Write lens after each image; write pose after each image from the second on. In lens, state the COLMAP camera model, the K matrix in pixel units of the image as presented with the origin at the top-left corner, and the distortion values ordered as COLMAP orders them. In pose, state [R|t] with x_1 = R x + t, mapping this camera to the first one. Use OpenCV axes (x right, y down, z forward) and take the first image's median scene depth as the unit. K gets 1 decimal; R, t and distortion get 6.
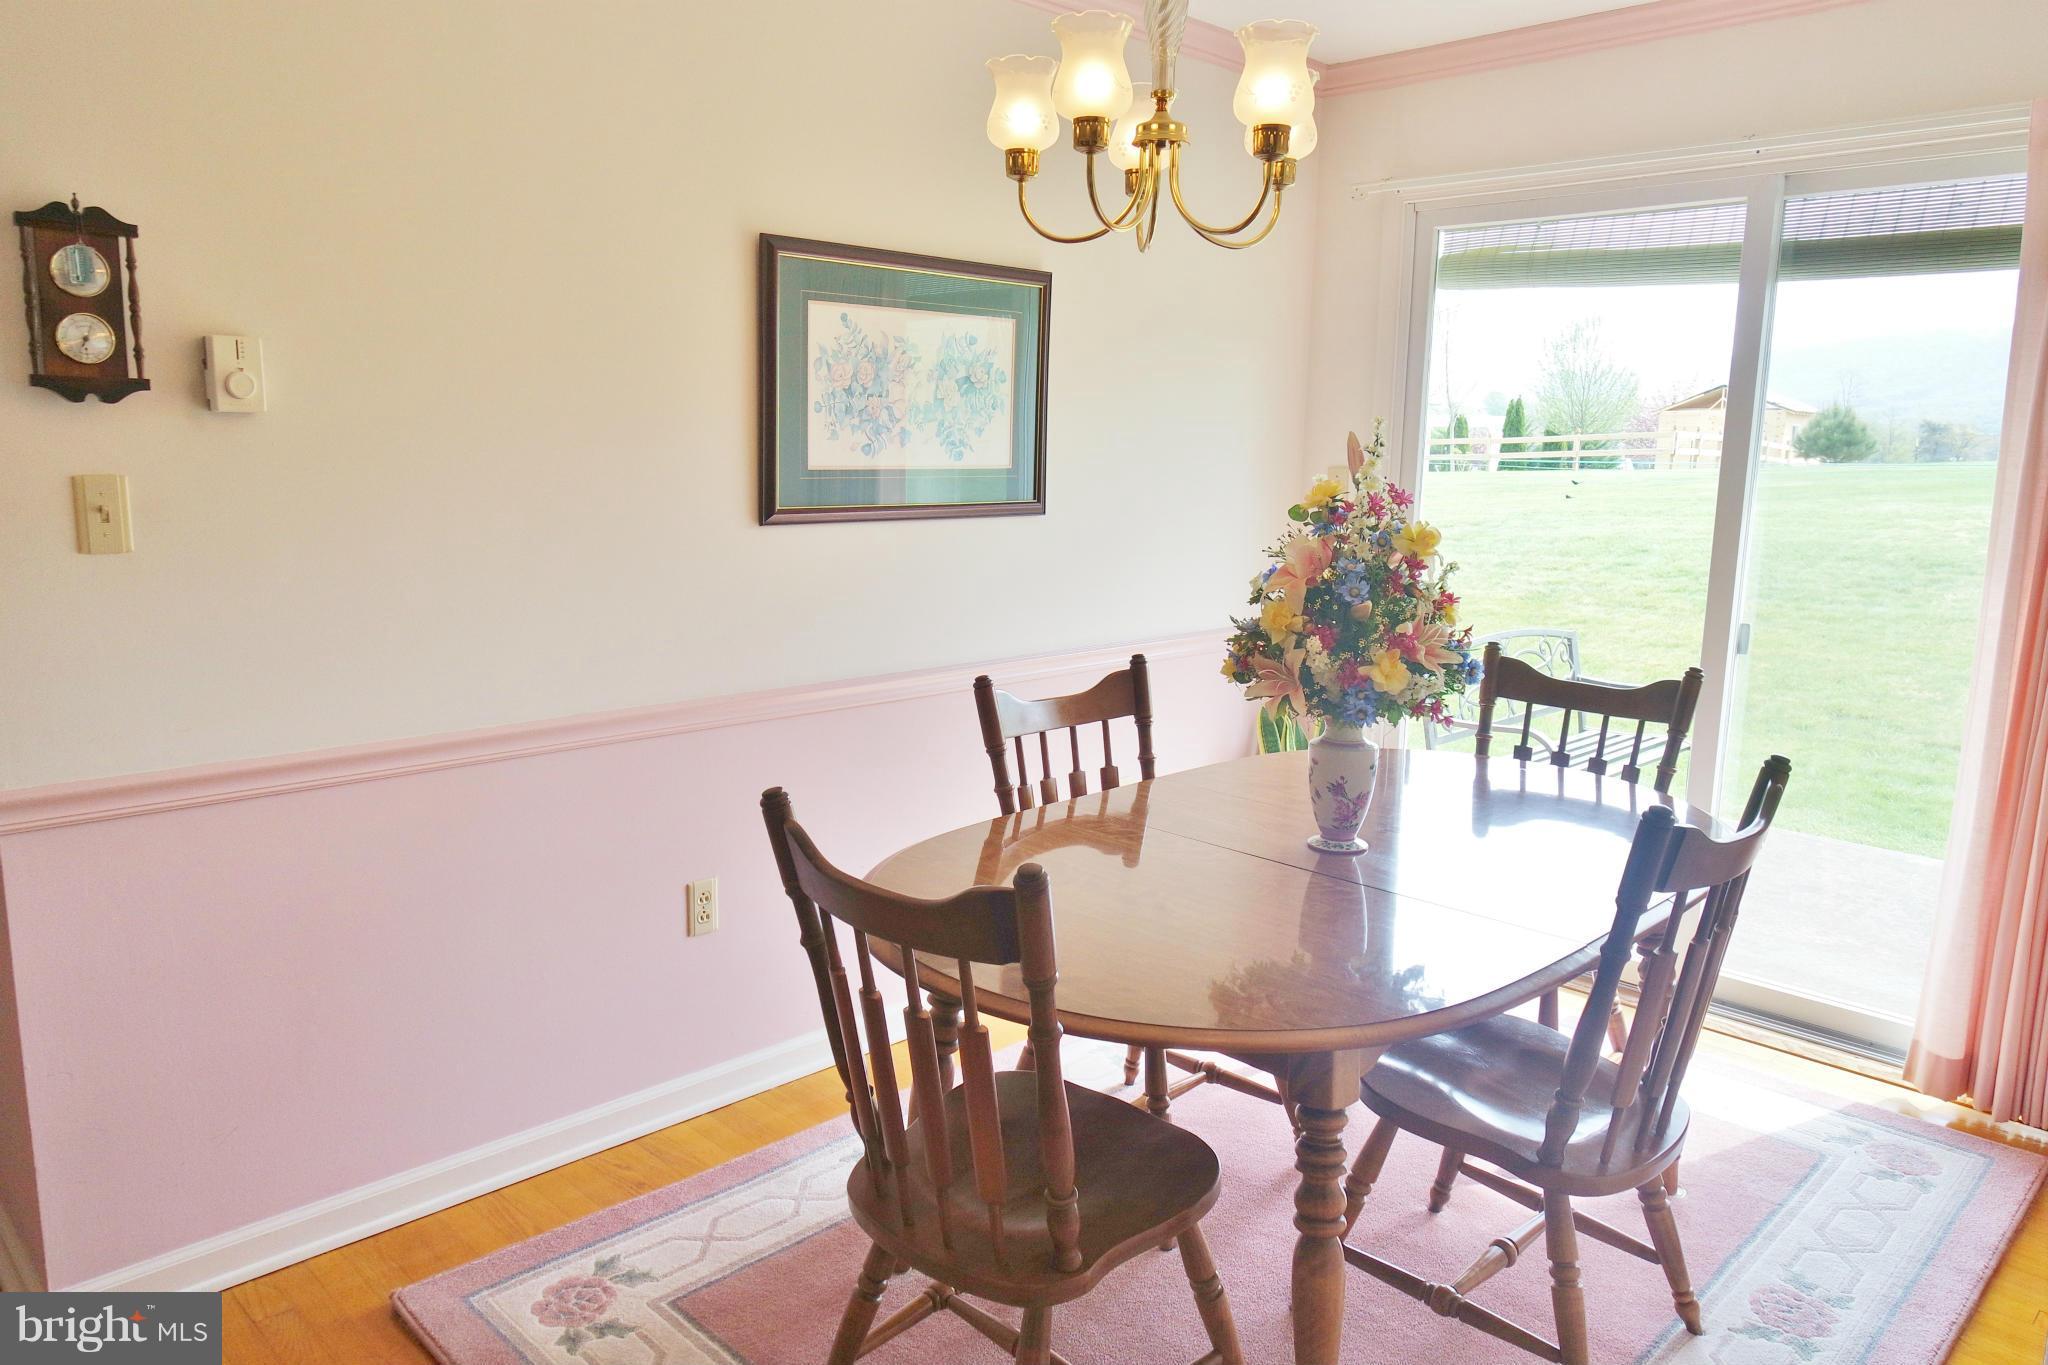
lens RADIAL K [[1441.9, 0, 1022.9], [0, 1441.9, 676.9], [0, 0, 1]] dist [-0.006044, 0.015875]
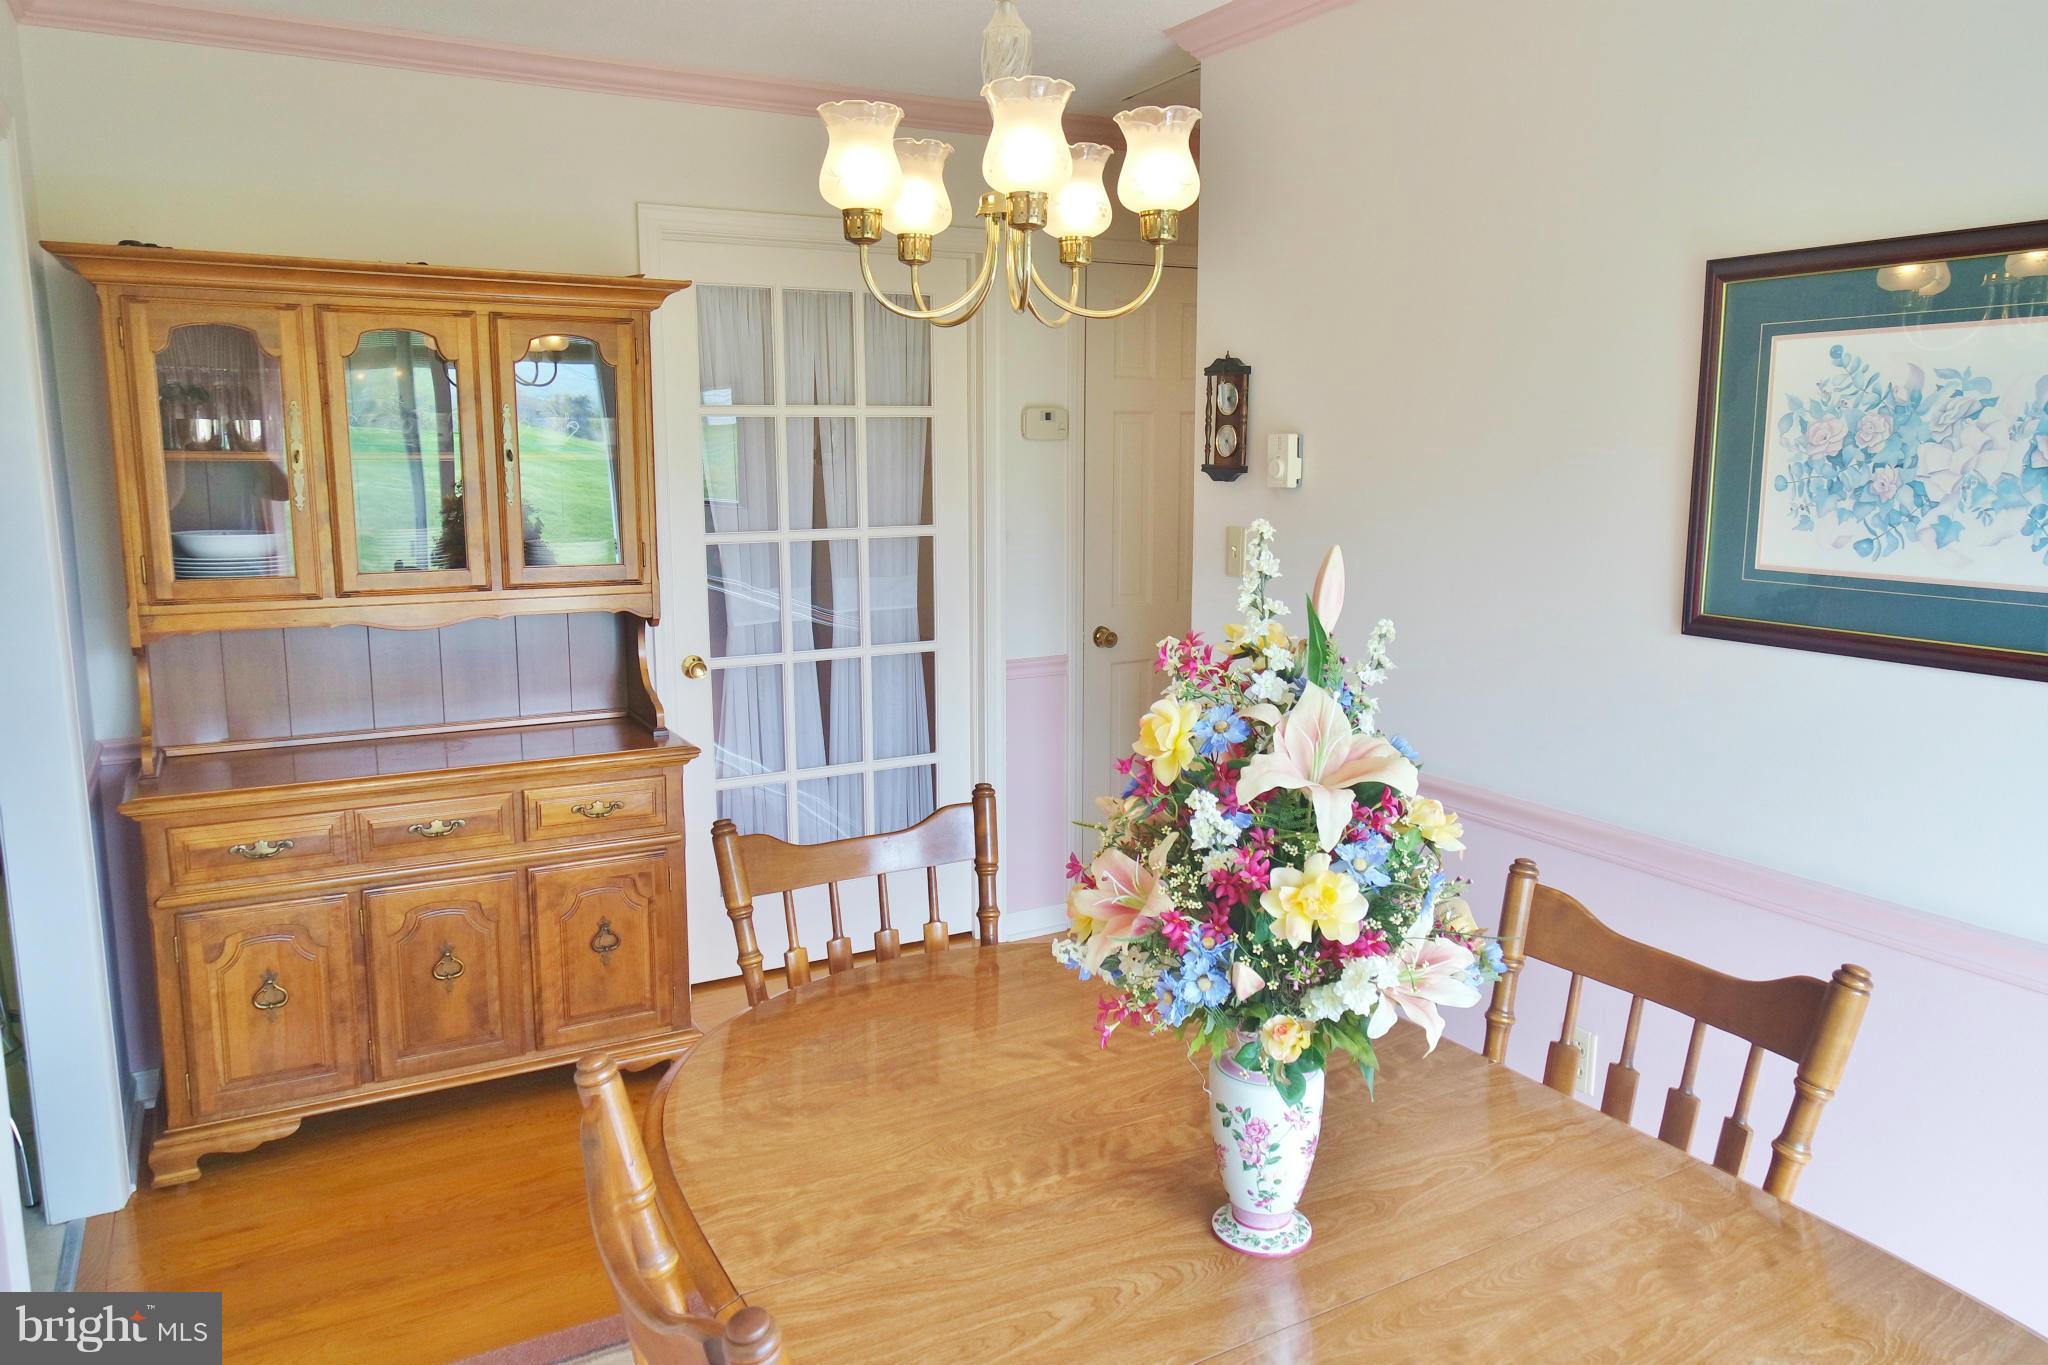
lens RADIAL K [[1441.9, 0, 1022.7], [0, 1441.9, 683.1], [0, 0, 1]] dist [-0.006044, 0.015875]
pose [[-0.280880, 0.124814, -0.951592, 0.637851], [-0.182142, 0.966556, 0.180539, -0.148890], [0.942301, 0.224035, -0.248752, 0.828174]]
